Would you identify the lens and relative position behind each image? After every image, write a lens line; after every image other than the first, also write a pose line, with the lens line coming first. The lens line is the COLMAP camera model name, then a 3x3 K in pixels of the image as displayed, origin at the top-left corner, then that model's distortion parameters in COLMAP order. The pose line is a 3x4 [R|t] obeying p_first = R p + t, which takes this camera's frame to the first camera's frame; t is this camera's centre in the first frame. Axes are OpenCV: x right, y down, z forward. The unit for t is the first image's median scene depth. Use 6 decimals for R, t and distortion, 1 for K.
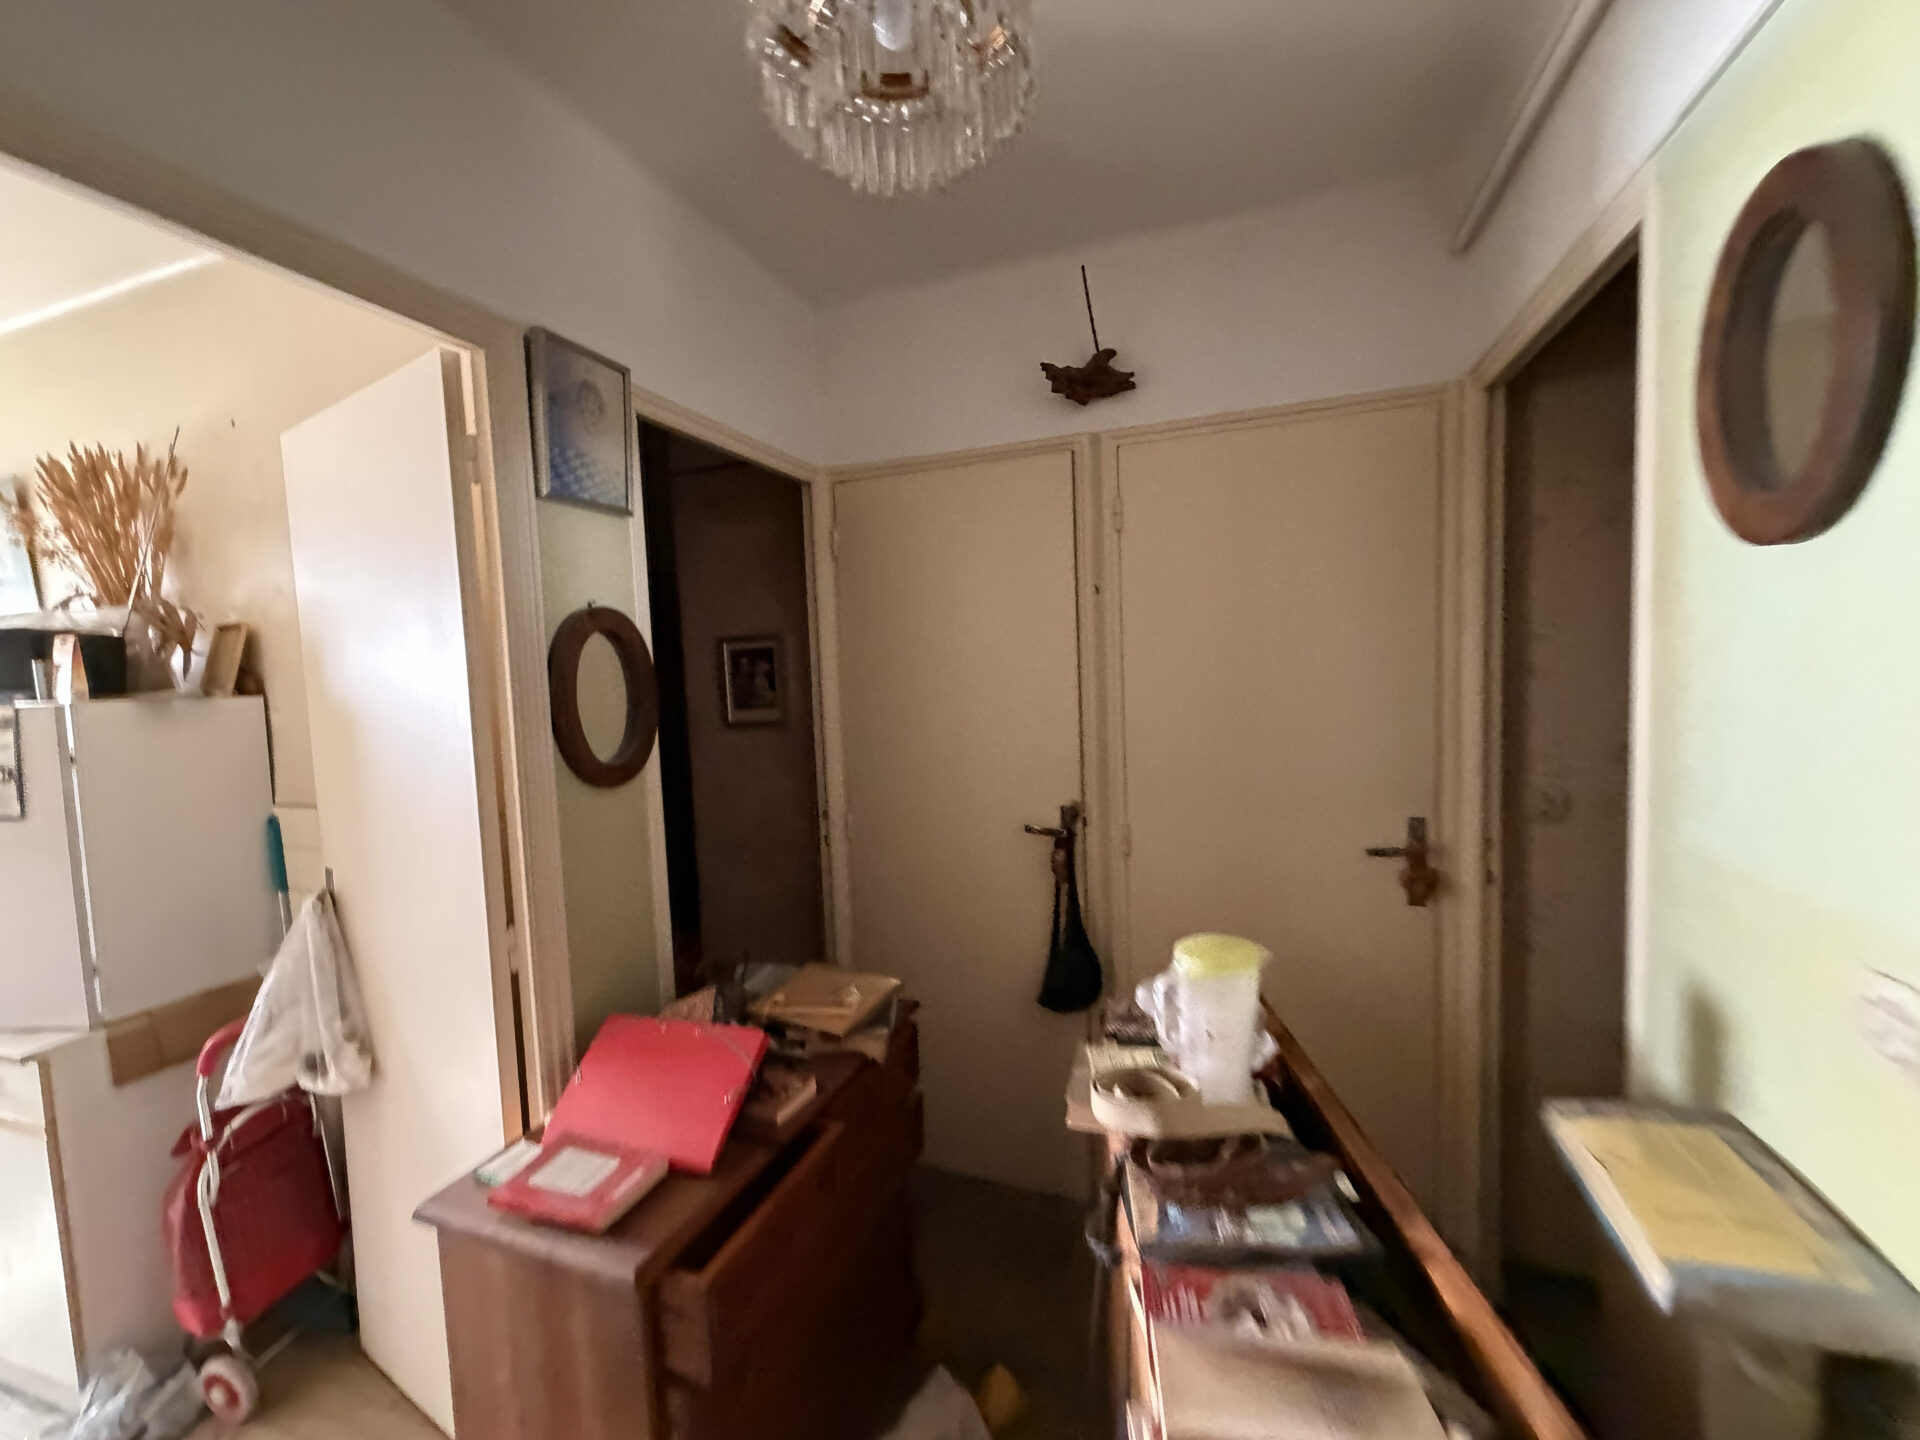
lens RADIAL K [[763.9, 0, 958.3], [0, 763.9, 715.8], [0, 0, 1]] dist [-0.000004, -0.000322]
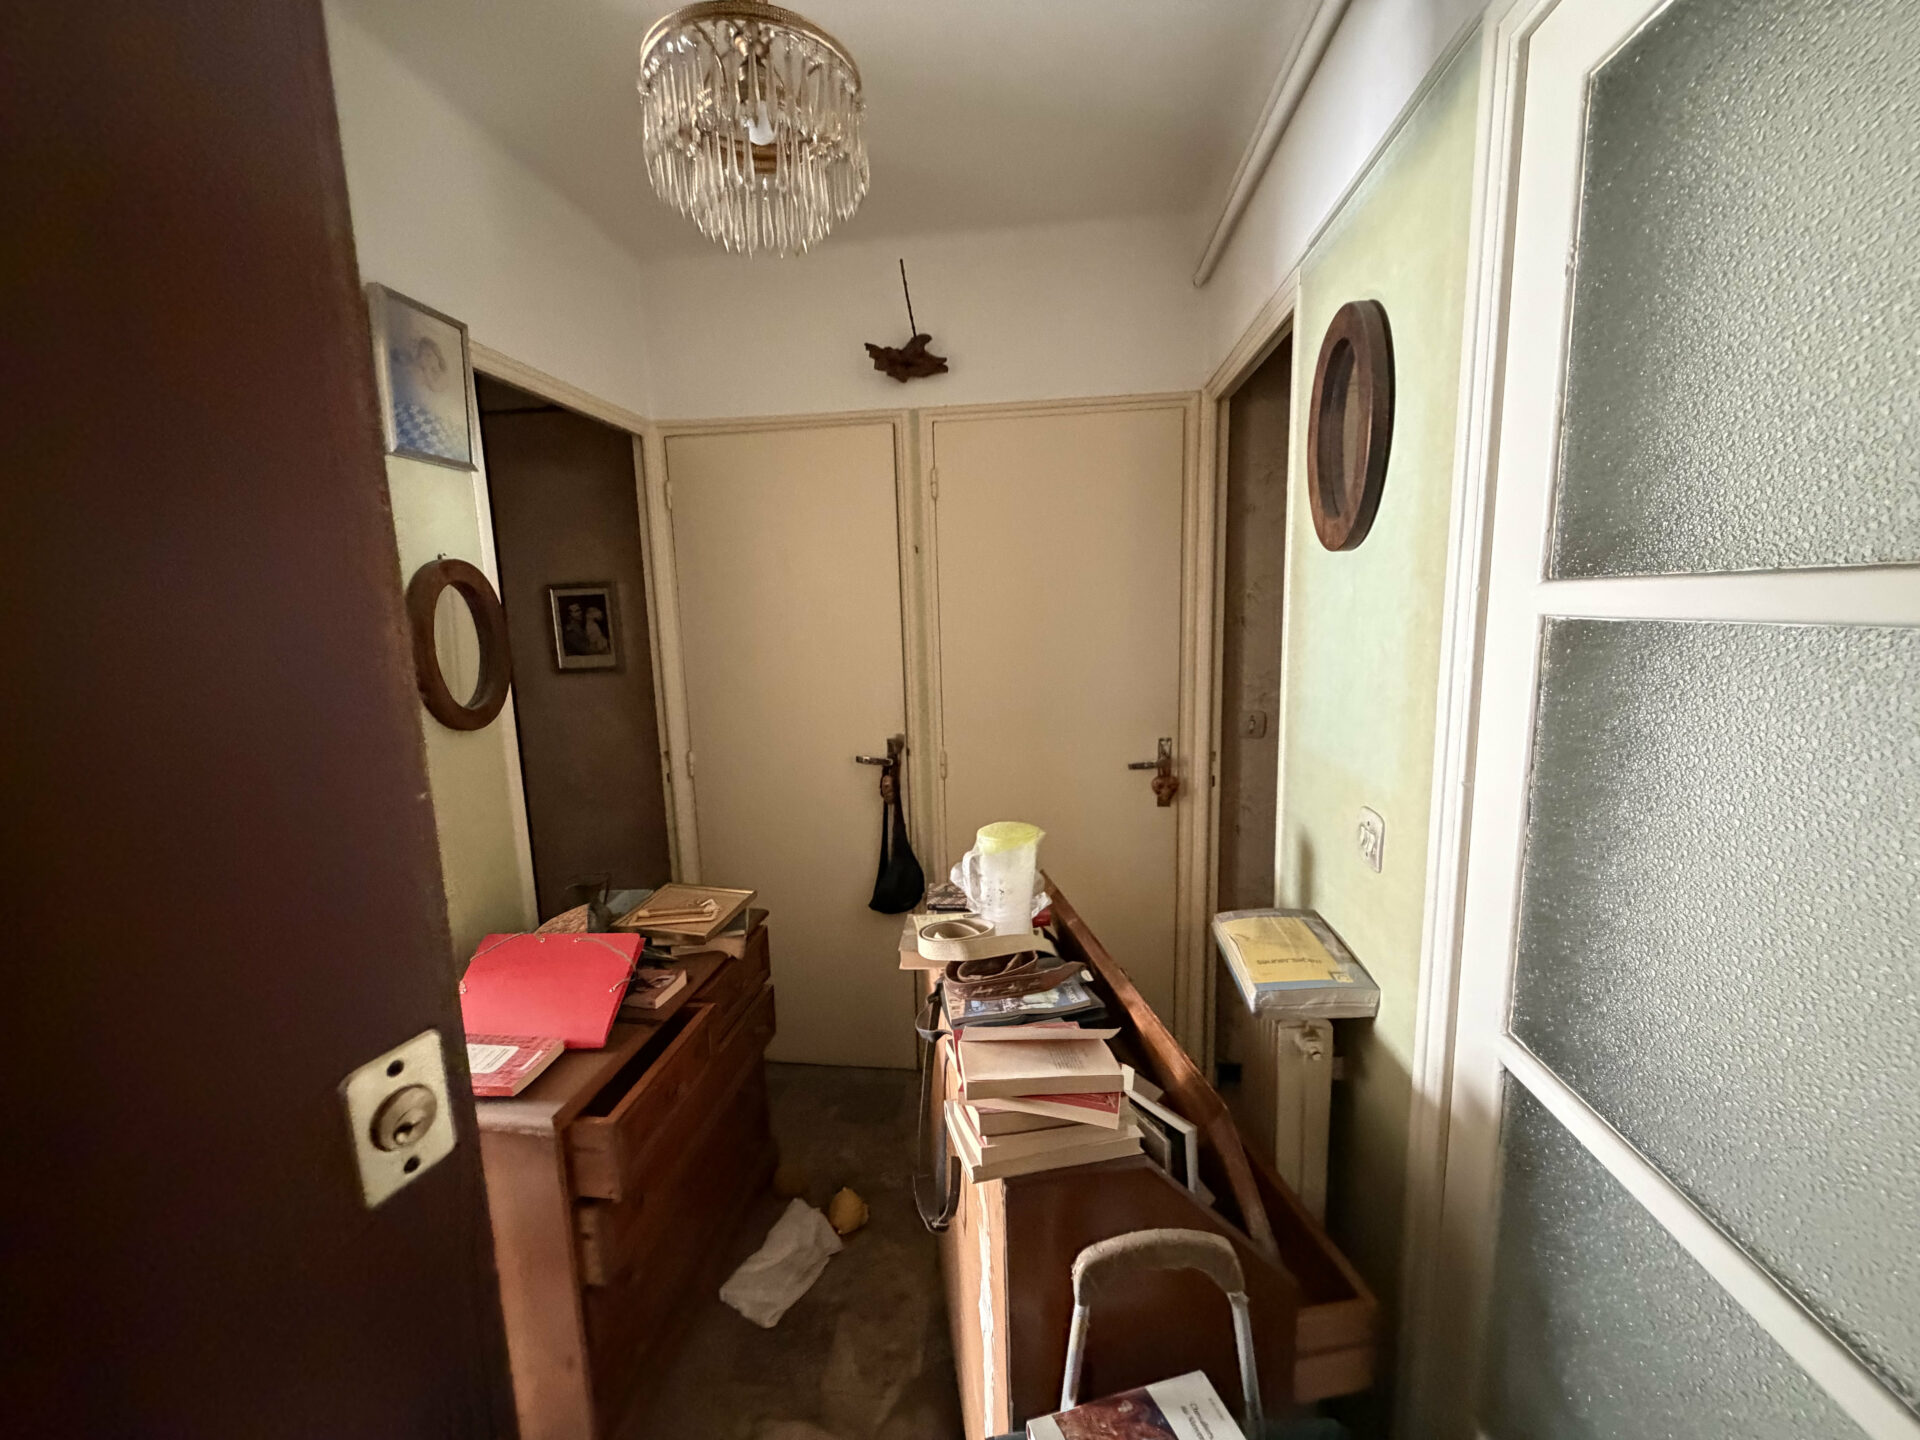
lens RADIAL K [[763.9, 0, 951.8], [0, 763.9, 715.6], [0, 0, 1]] dist [-0.000004, -0.000322]
pose [[0.974276, -0.023260, 0.224155, -0.038125], [0.006624, 0.997185, 0.074683, -0.002620], [-0.225261, -0.071277, 0.971688, -0.185704]]
